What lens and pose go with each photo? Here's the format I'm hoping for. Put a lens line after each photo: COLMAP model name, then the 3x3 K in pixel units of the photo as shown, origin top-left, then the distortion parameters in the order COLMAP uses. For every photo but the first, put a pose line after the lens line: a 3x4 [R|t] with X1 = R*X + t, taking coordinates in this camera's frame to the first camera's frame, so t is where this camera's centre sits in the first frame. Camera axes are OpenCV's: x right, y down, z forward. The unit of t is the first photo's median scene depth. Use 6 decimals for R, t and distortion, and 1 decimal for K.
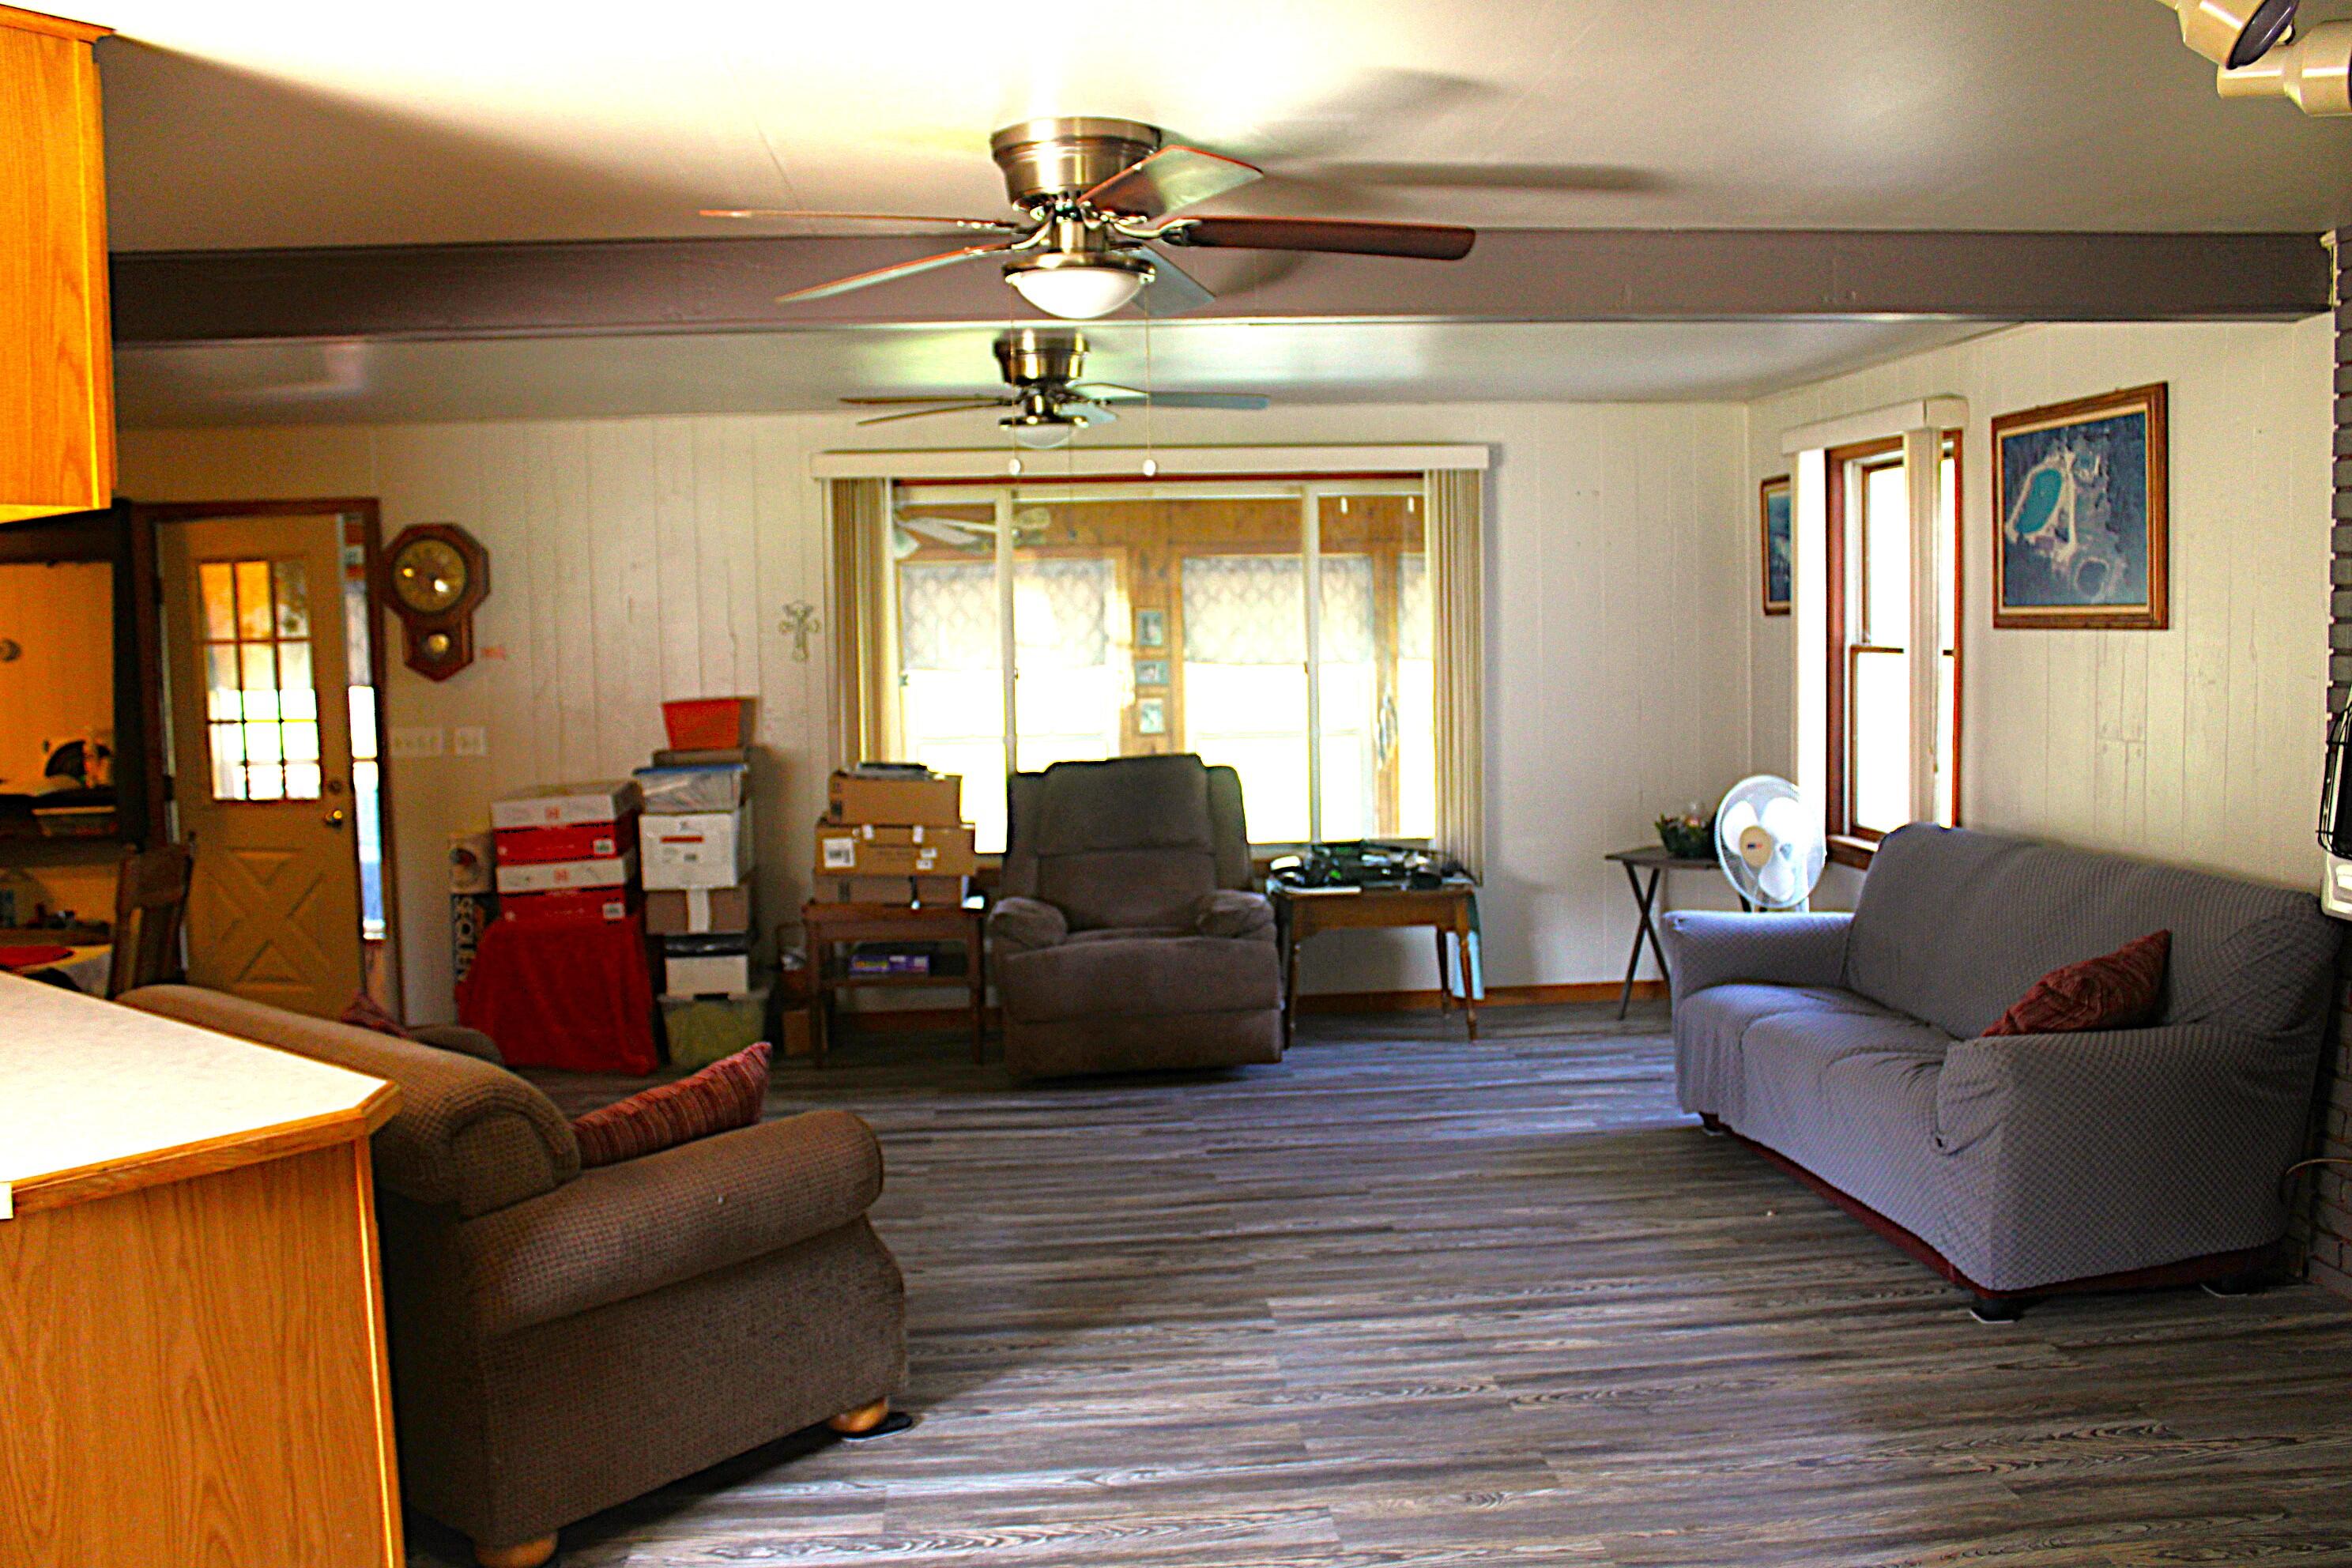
lens RADIAL K [[2029.0, 0, 1176.2], [0, 2029.0, 781.3], [0, 0, 1]] dist [-0.084416, 0.027289]
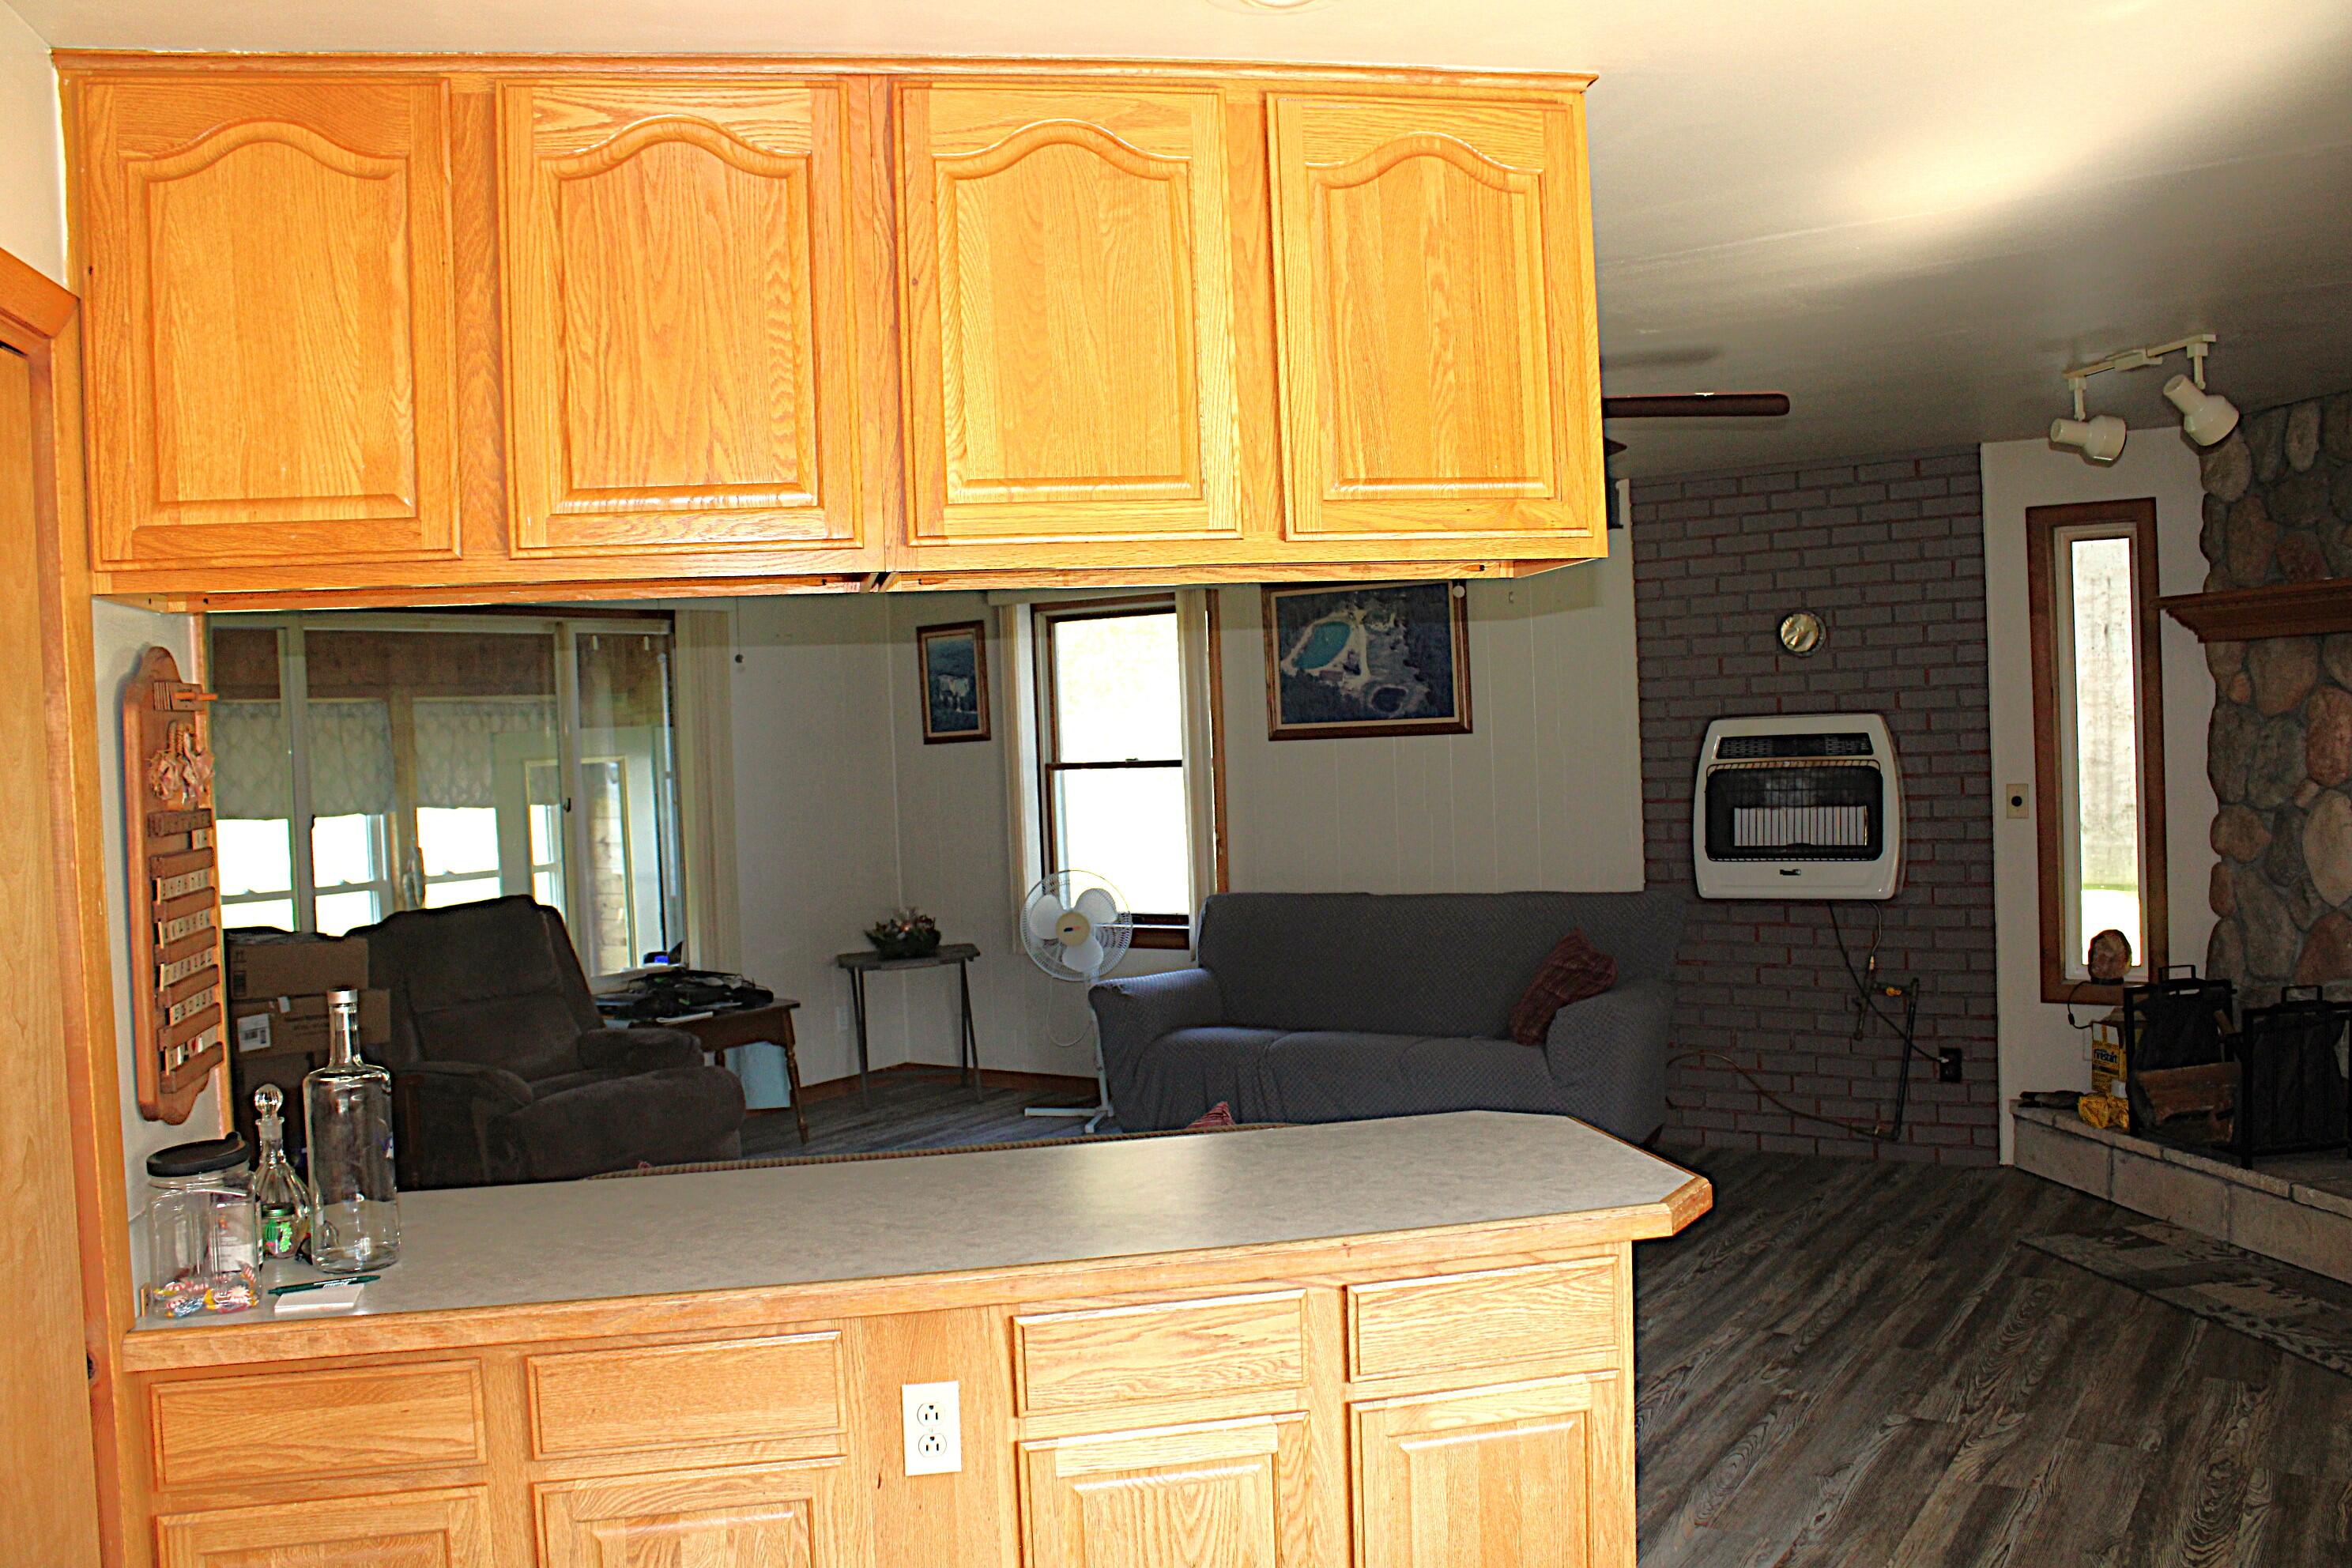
lens RADIAL K [[2029.0, 0, 1172.8], [0, 2029.0, 782.6], [0, 0, 1]] dist [-0.084416, 0.027289]
pose [[0.642874, -0.027546, 0.765477, -0.687994], [0.090481, 0.995087, -0.040180, -0.000591], [-0.760610, 0.095092, 0.642208, 0.196904]]
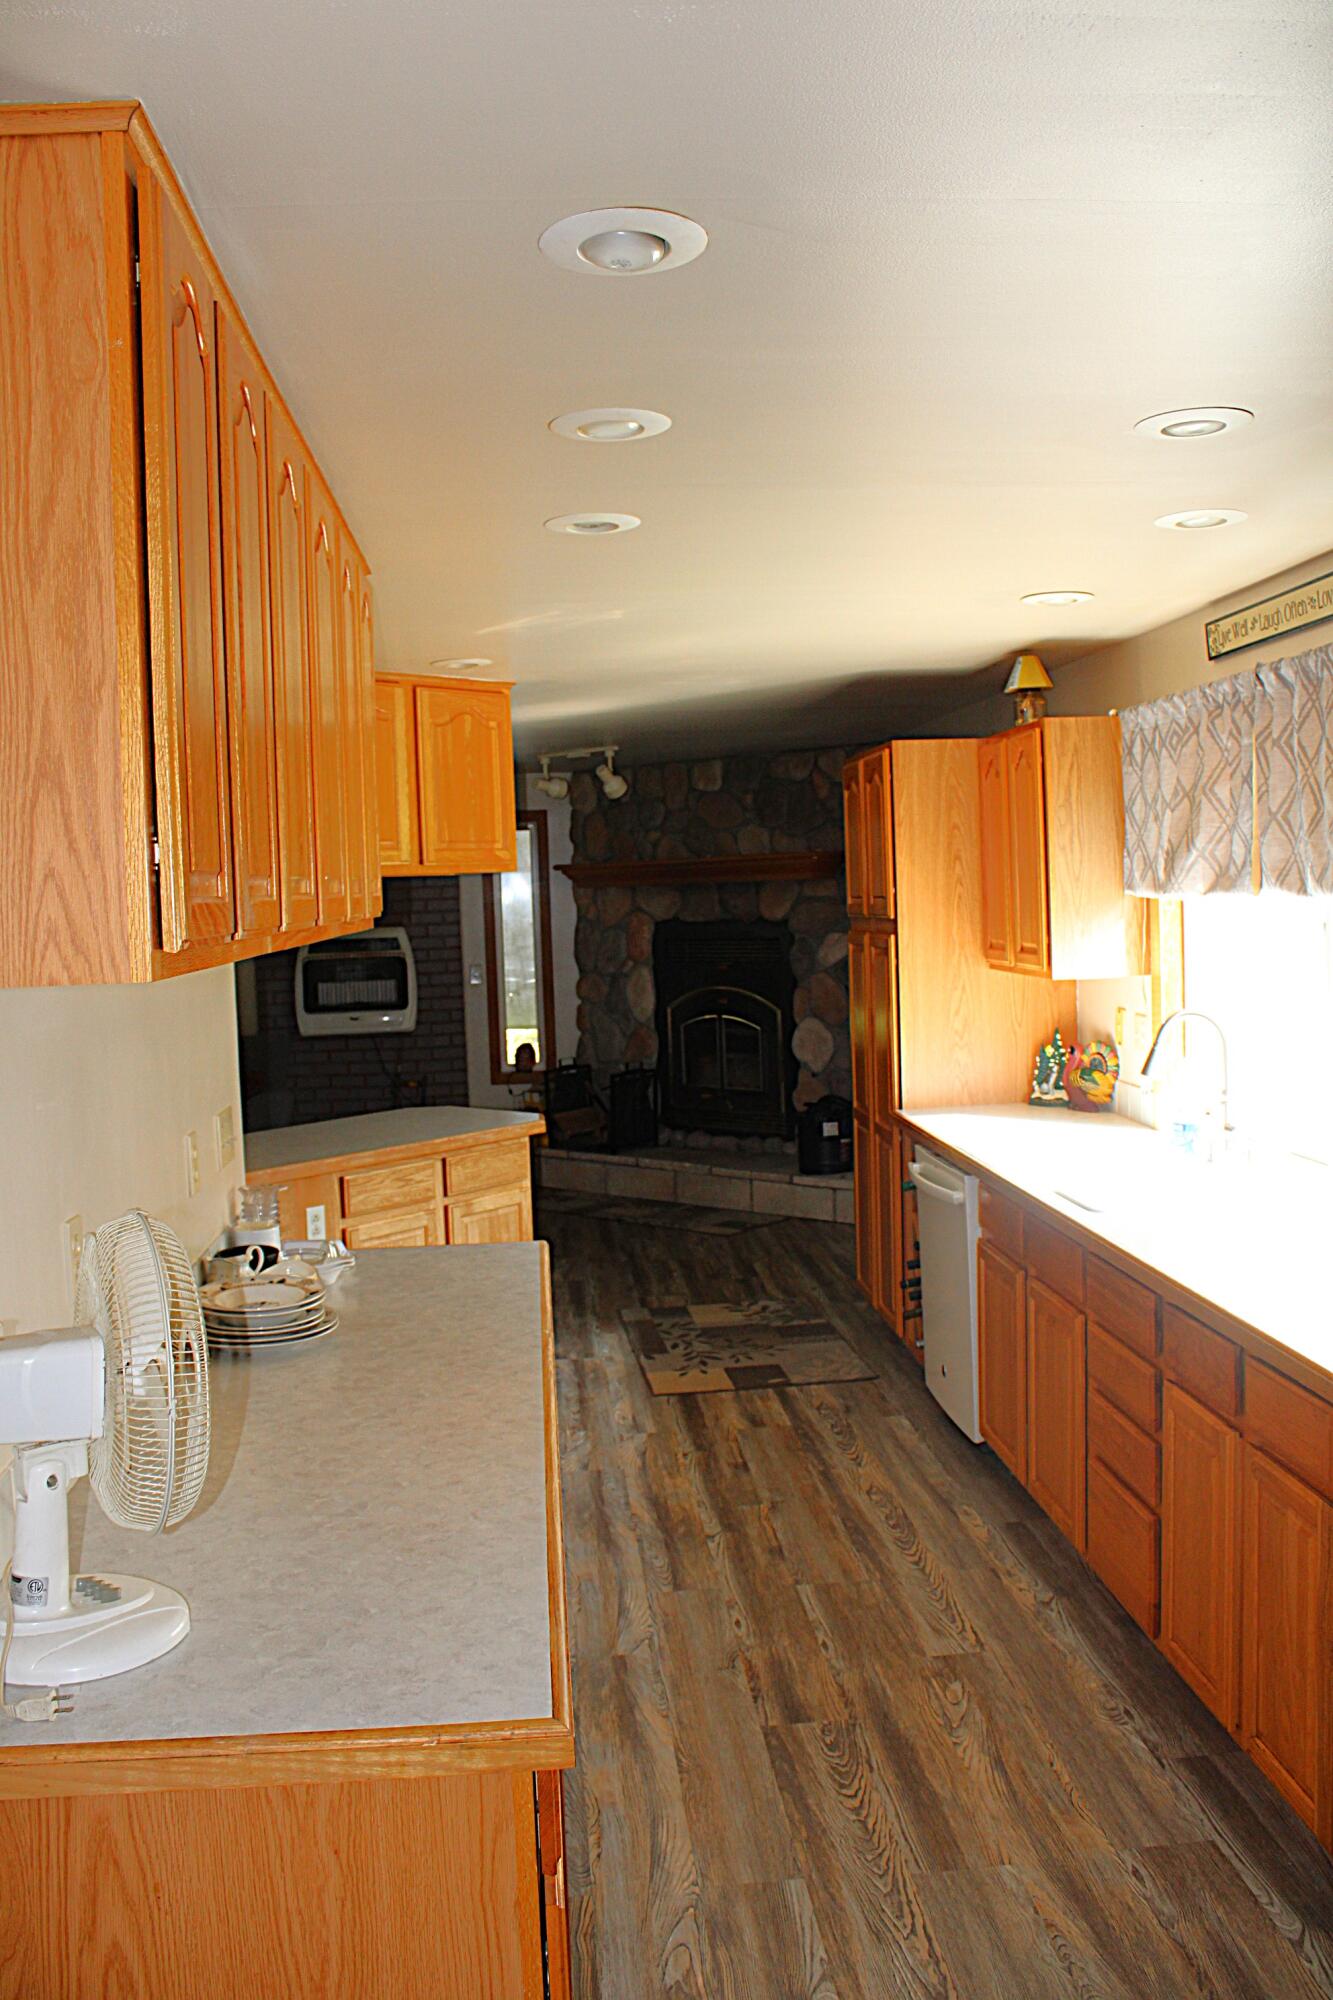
lens RADIAL K [[1725.3, 0, 665.2], [0, 1725.3, 995.5], [0, 0, 1]] dist [-0.084416, 0.027289]
pose [[0.047732, -0.045625, 0.997818, -2.543209], [0.117672, 0.992257, 0.039742, -0.057555], [-0.991905, 0.115518, 0.052731, 0.461879]]
